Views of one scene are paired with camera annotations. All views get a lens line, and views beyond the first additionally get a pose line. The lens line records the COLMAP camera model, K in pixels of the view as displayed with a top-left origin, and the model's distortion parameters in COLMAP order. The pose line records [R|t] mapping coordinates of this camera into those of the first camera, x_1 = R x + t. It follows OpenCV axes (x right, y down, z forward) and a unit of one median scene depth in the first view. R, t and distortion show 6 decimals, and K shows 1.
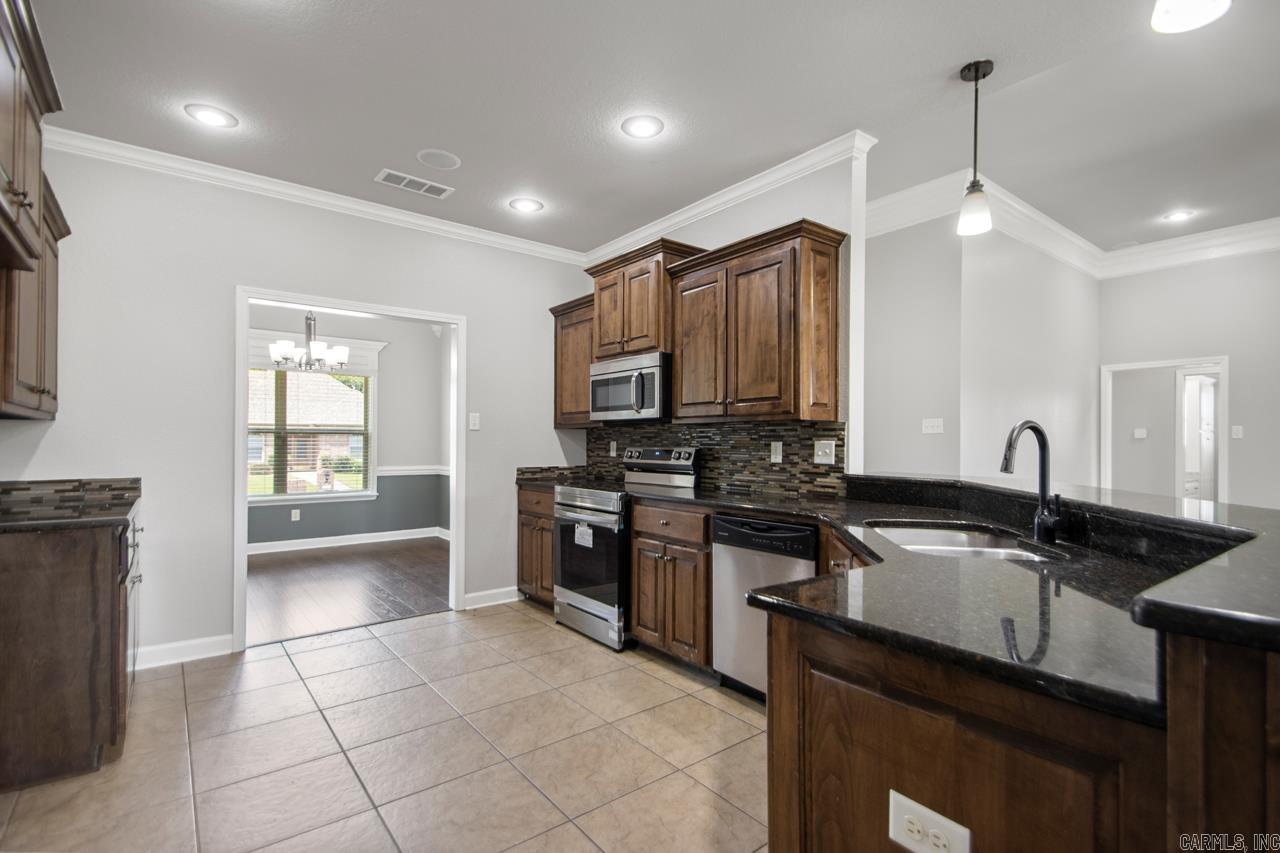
lens RADIAL K [[589.9, 0, 630.2], [0, 589.9, 431.1], [0, 0, 1]] dist [0.012266, -0.012931]
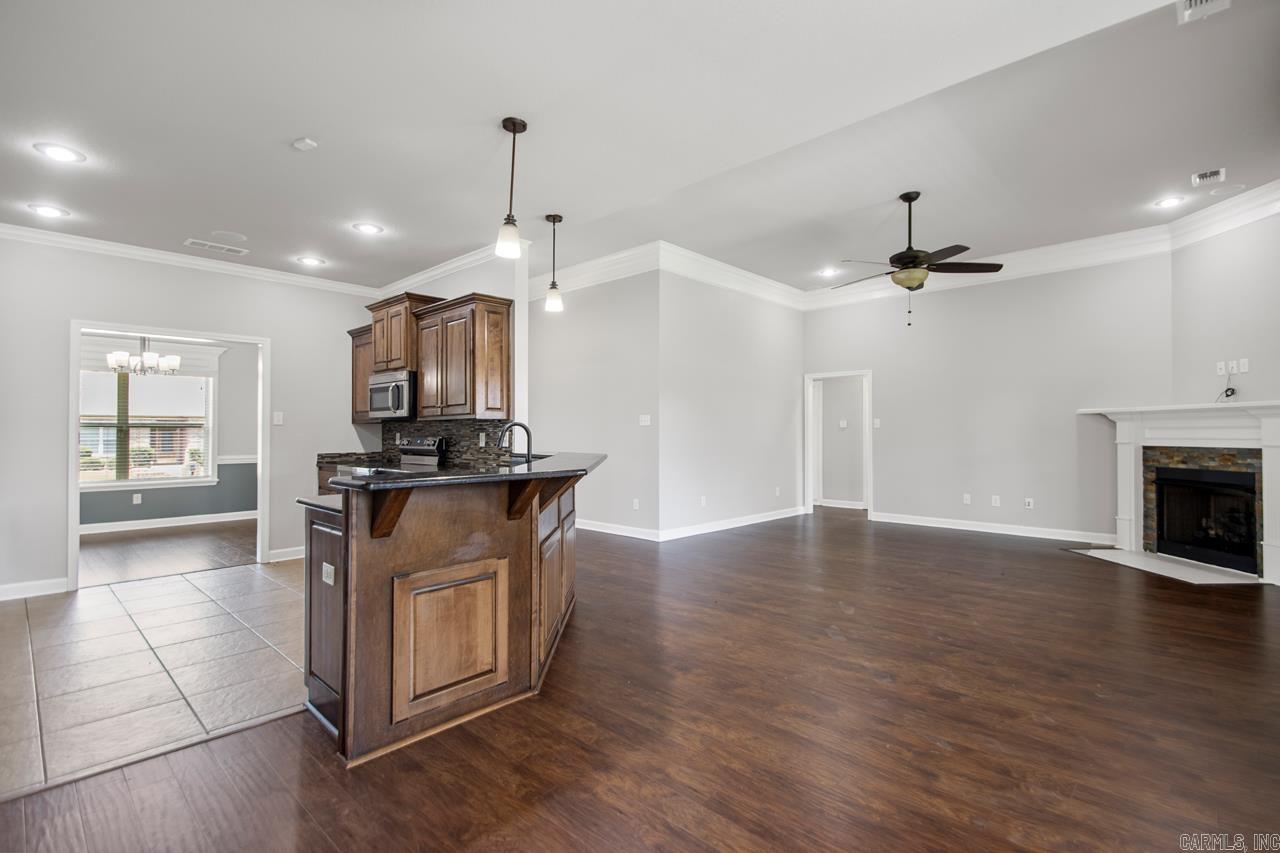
lens RADIAL K [[589.9, 0, 647.3], [0, 589.9, 422.0], [0, 0, 1]] dist [0.012266, -0.012931]
pose [[0.986554, -0.004052, 0.163388, 0.365156], [0.003653, 0.999990, 0.002739, -0.010468], [-0.163398, -0.002105, 0.986558, -0.476977]]
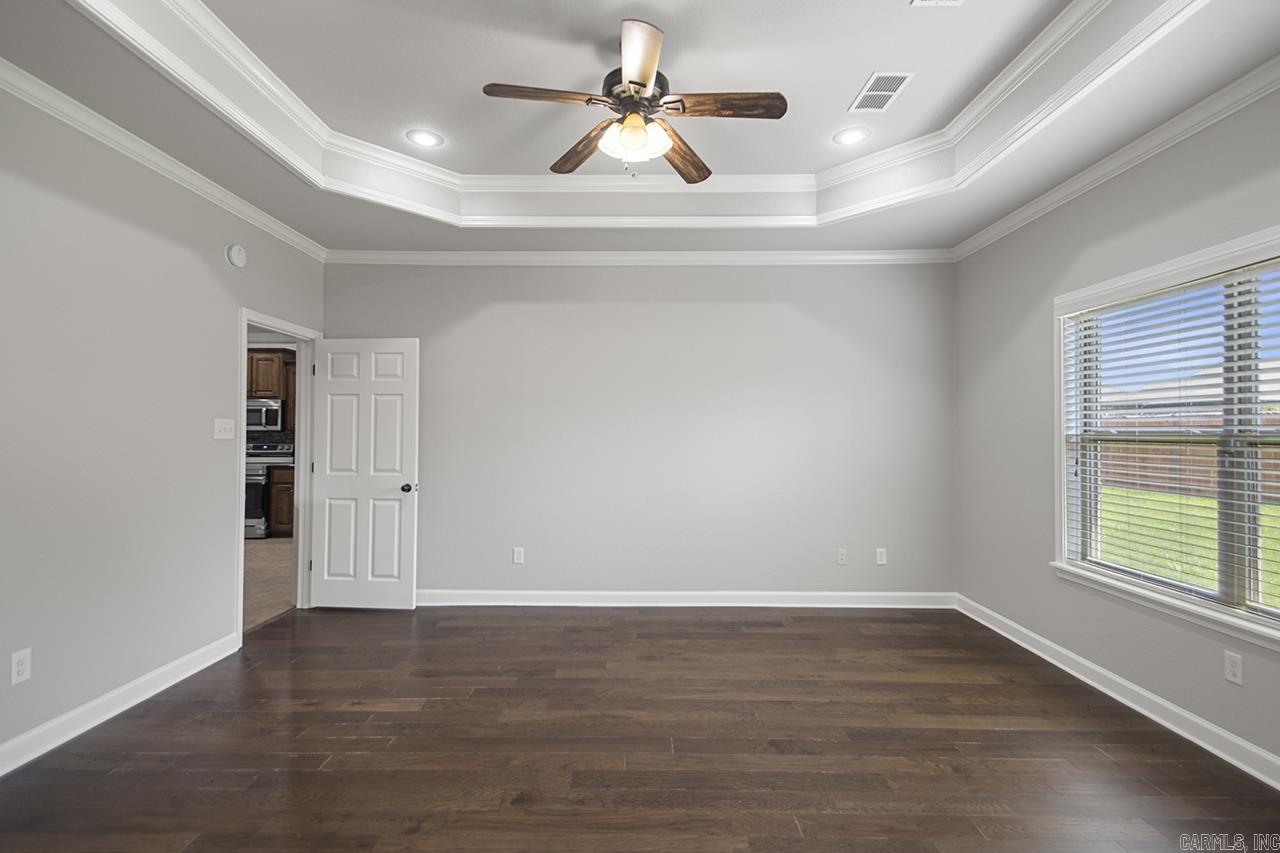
lens RADIAL K [[589.9, 0, 641.5], [0, 589.9, 424.9], [0, 0, 1]] dist [0.012266, -0.012931]
pose [[0.601599, 0.003976, 0.798788, -0.819331], [-0.015473, 0.999858, 0.006676, -0.072406], [-0.798648, -0.016377, 0.601575, -1.252107]]
